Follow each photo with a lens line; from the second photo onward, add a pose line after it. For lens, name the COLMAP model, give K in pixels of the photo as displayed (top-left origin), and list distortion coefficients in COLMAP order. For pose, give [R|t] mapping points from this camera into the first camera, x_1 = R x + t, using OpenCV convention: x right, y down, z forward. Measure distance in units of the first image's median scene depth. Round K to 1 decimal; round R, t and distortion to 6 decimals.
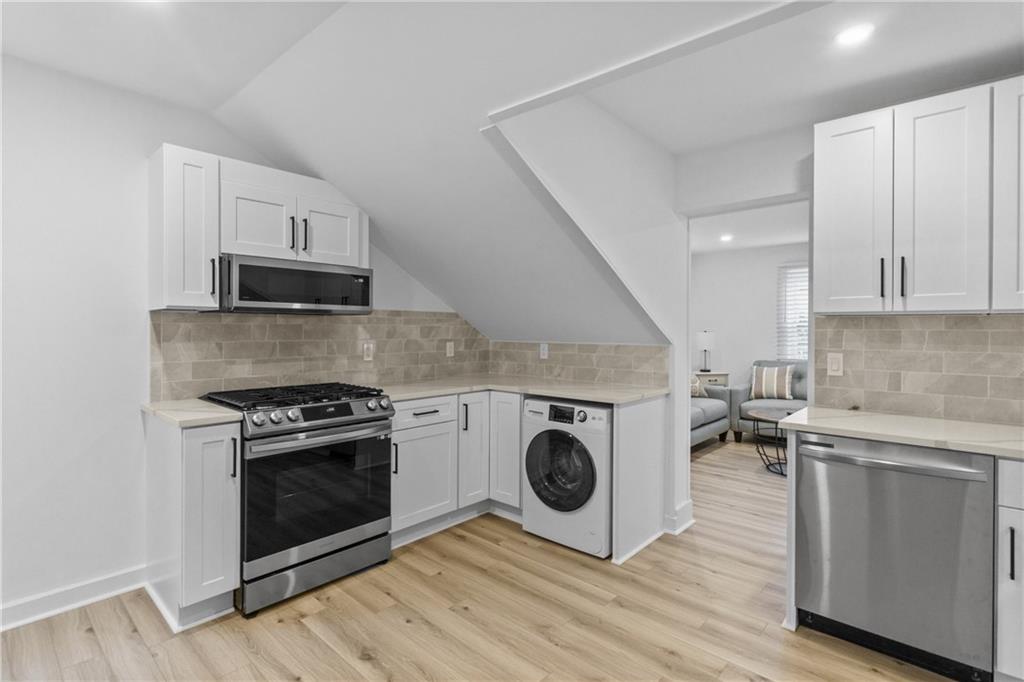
lens RADIAL K [[485.4, 0, 512.0], [0, 485.4, 341.0], [0, 0, 1]] dist [0.002028, 0.000051]
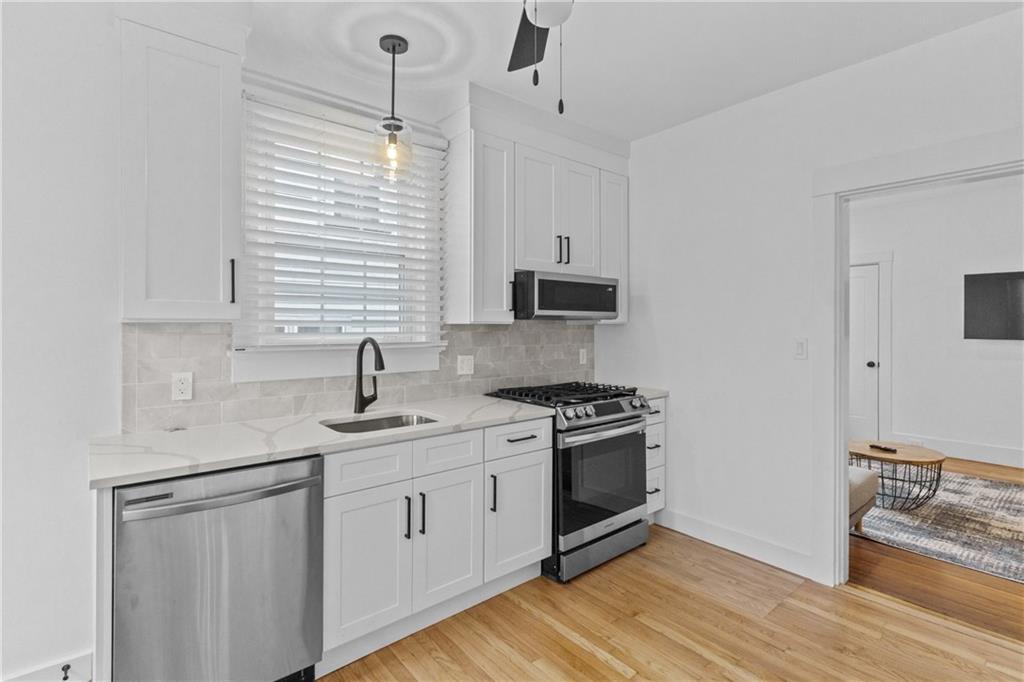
lens RADIAL K [[485.4, 0, 512.0], [0, 485.4, 341.0], [0, 0, 1]] dist [0.002028, 0.000051]
pose [[0.988610, -0.002066, -0.150483, -0.451248], [0.003787, 0.999931, 0.011151, -0.025851], [0.150449, -0.011594, 0.988550, -0.152412]]
